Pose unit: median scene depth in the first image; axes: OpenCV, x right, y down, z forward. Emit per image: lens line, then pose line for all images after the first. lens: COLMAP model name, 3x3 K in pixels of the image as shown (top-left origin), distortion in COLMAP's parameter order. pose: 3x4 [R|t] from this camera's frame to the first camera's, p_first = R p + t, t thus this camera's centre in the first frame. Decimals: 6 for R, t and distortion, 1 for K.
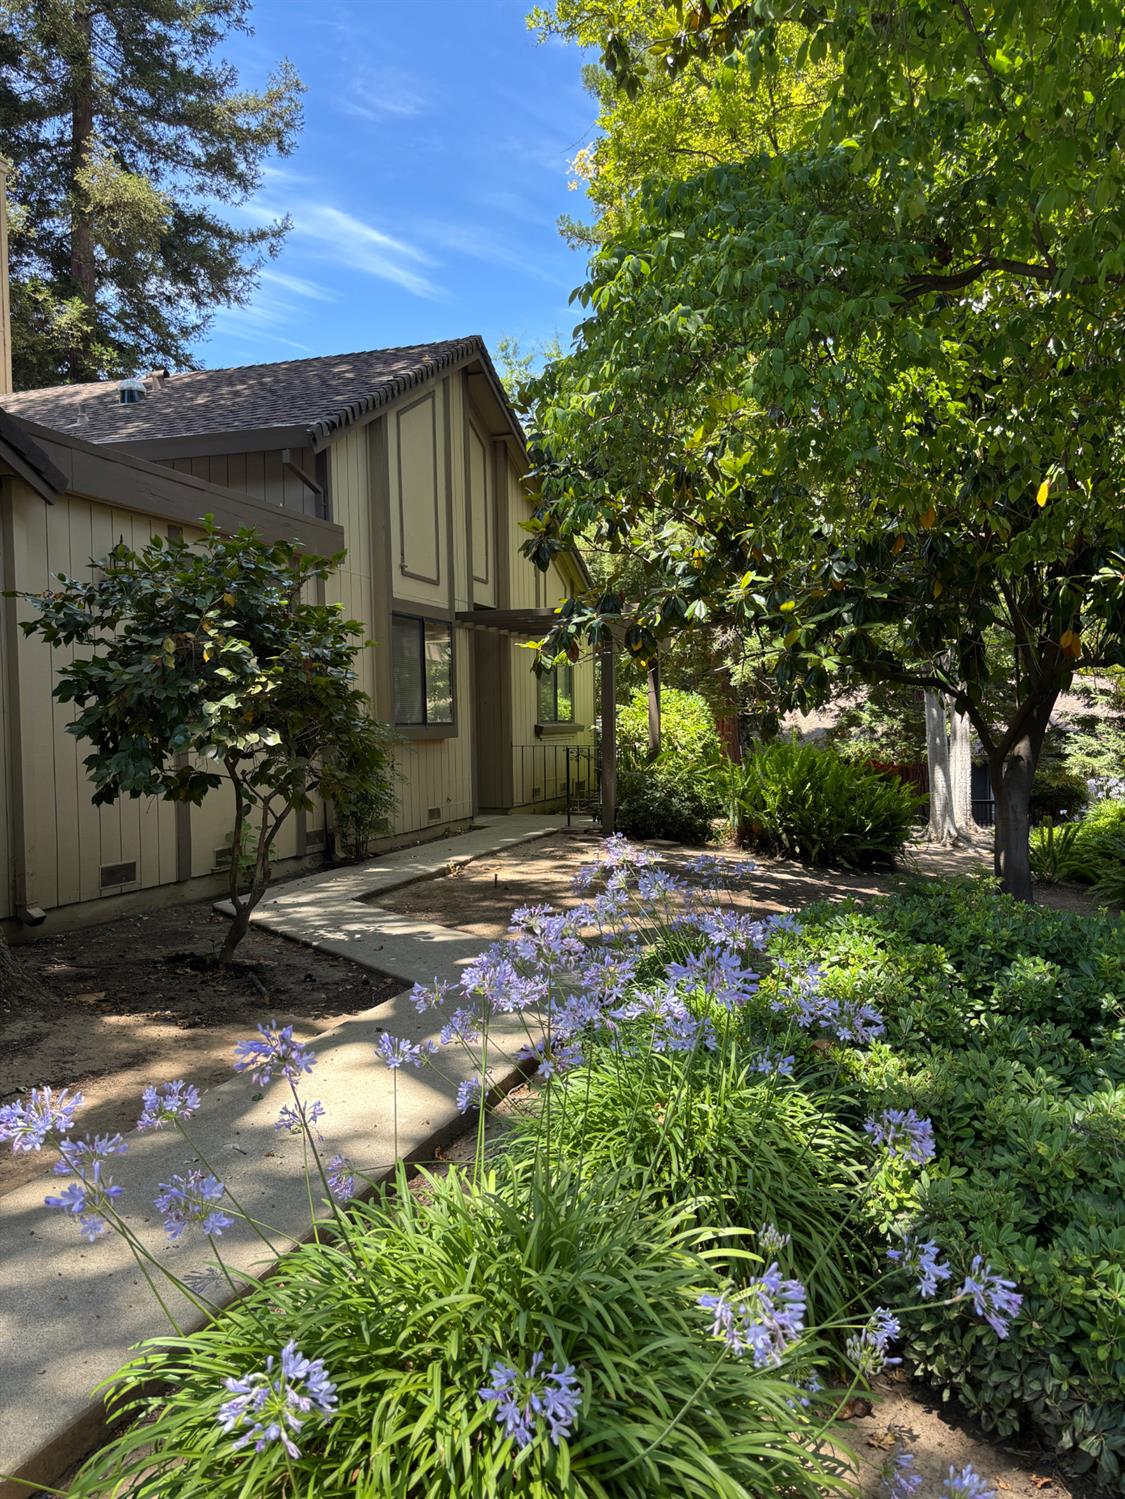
lens RADIAL K [[1163.3, 0, 562.5], [0, 1163.3, 749.5], [0, 0, 1]] dist [-0.000093, -0.000536]
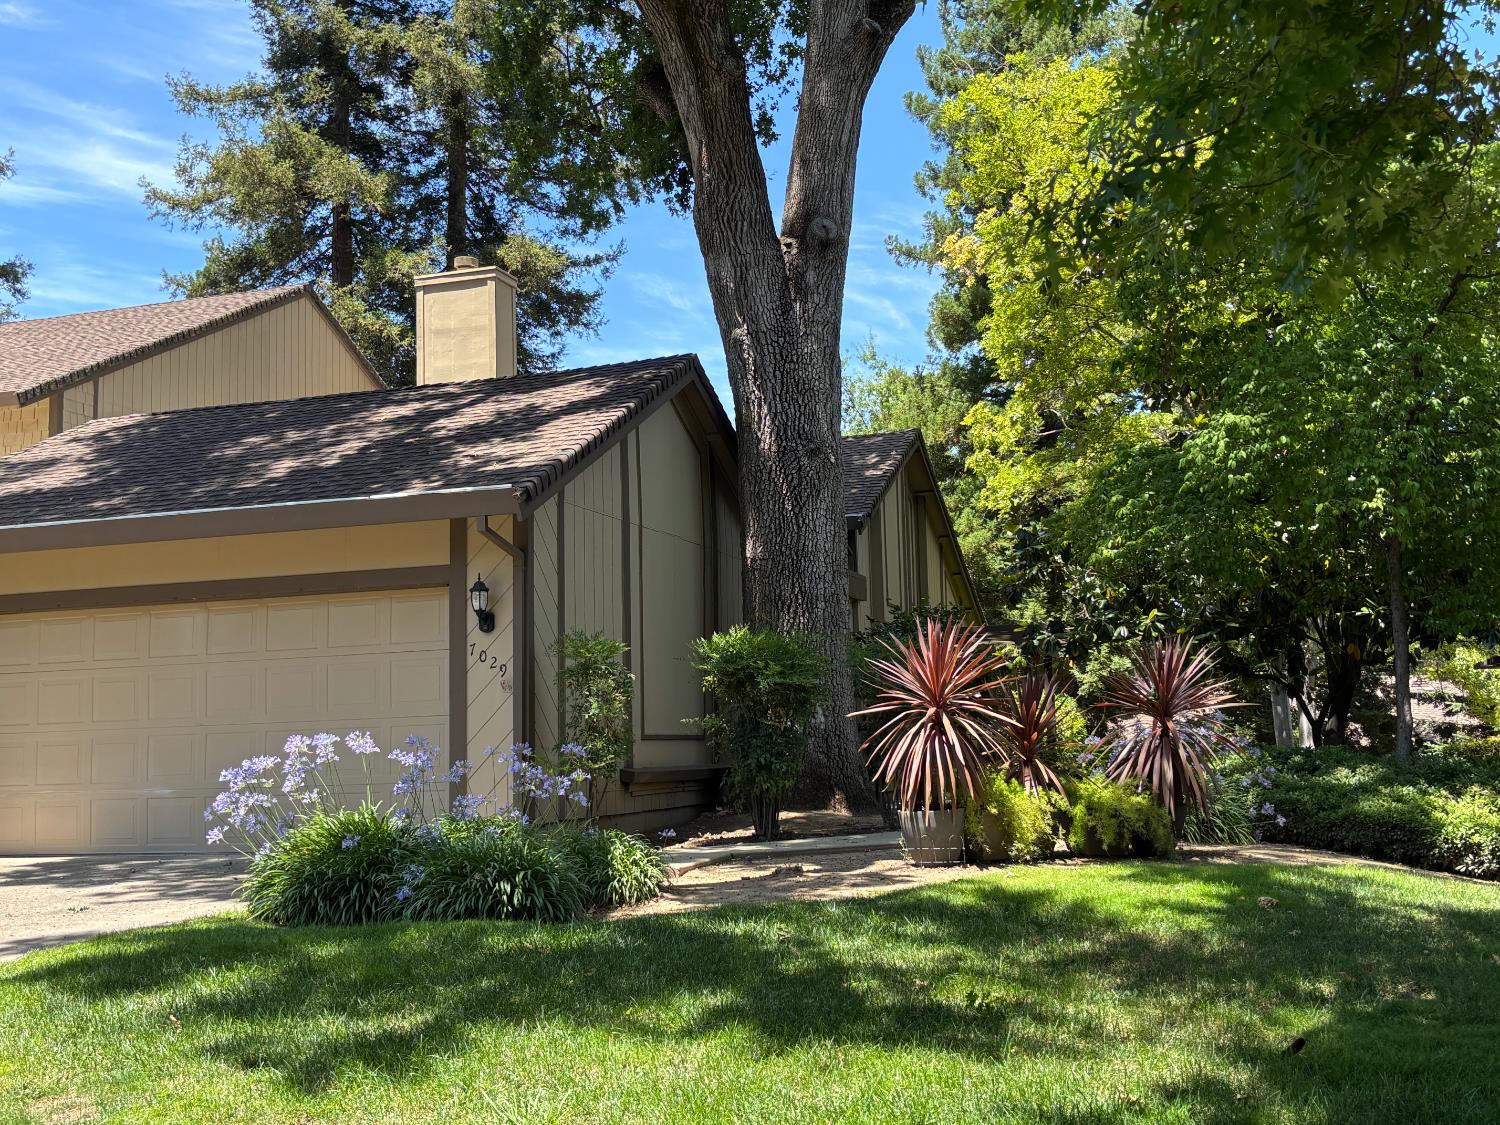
lens RADIAL K [[1485.6, 0, 750.0], [0, 1485.6, 562.5], [0, 0, 1]] dist [0.005493, 0.004276]
pose [[0.999100, -0.009320, -0.041371, -0.085292], [0.002900, 0.988287, -0.152582, 0.027251], [0.042309, 0.152325, 0.987425, -0.296332]]
